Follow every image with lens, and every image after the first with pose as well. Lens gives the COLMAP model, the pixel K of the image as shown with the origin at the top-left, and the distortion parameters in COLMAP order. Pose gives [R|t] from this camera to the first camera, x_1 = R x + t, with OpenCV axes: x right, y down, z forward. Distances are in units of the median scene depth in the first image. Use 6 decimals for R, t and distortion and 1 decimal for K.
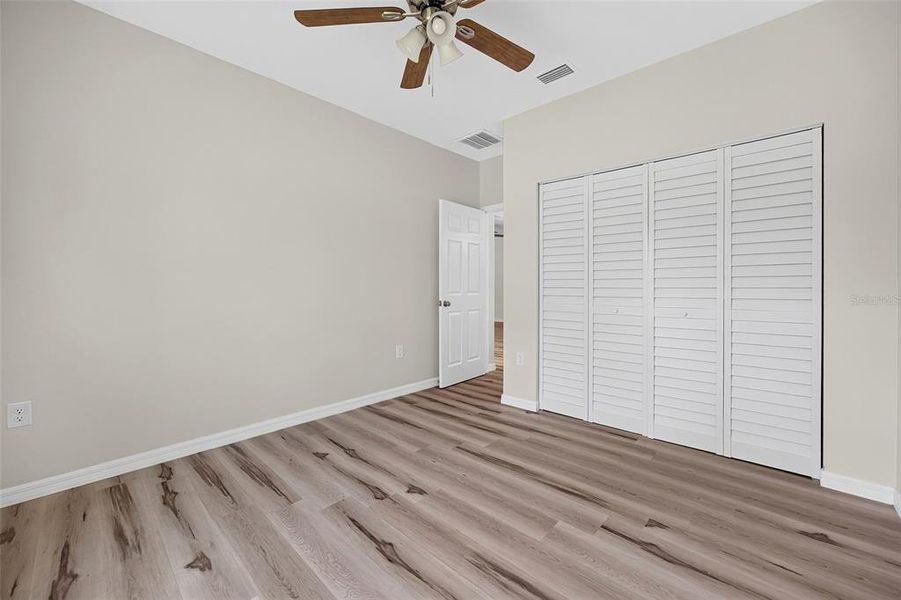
lens RADIAL K [[393.4, 0, 449.5], [0, 393.4, 286.3], [0, 0, 1]] dist [-0.008291, 0.000441]
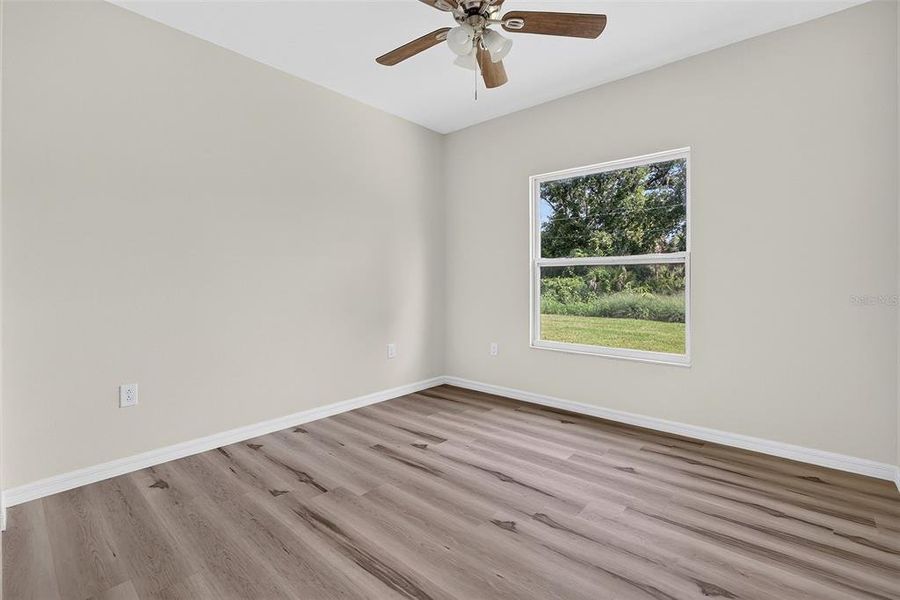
lens RADIAL K [[393.0, 0, 449.0], [0, 393.0, 286.3], [0, 0, 1]] dist [-0.008291, 0.000441]
pose [[-0.998702, 0.004787, -0.050709, 0.078650], [0.003904, 0.999839, 0.017506, -0.003303], [0.050785, 0.017286, -0.998560, 1.939626]]
